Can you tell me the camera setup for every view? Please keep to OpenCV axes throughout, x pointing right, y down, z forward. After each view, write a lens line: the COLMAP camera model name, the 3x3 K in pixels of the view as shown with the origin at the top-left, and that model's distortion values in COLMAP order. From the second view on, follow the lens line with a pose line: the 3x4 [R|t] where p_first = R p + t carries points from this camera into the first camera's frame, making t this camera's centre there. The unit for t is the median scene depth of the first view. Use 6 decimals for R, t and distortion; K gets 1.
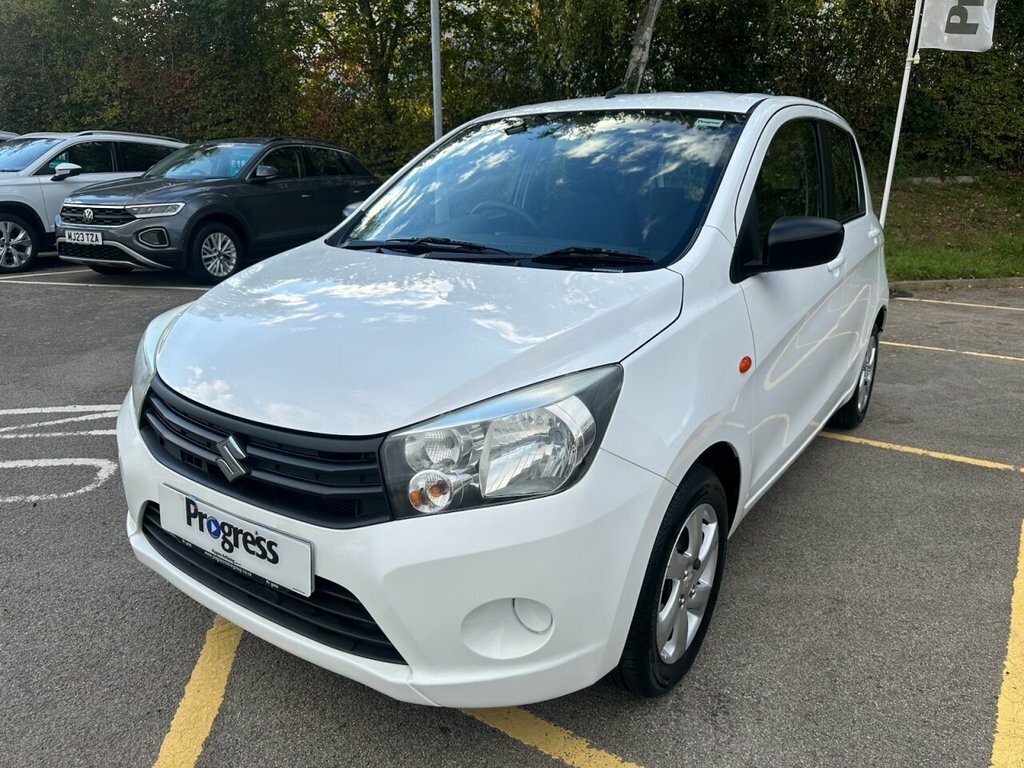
lens RADIAL K [[746.4, 0, 537.2], [0, 746.4, 383.4], [0, 0, 1]] dist [0.012029, -0.030222]
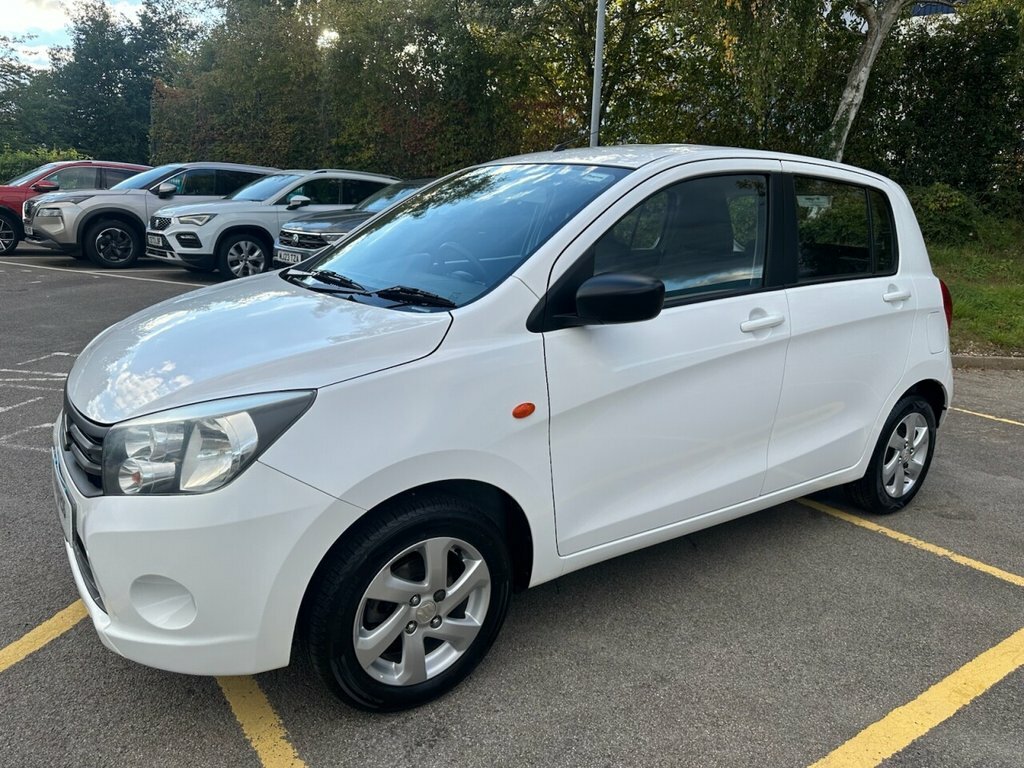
lens RADIAL K [[746.4, 0, 537.2], [0, 746.4, 383.4], [0, 0, 1]] dist [0.012029, -0.030222]
pose [[0.936466, 0.106692, -0.334138, 0.157466], [-0.123006, 0.992011, -0.027987, -0.009051], [0.328482, 0.067310, 0.942109, 0.013312]]
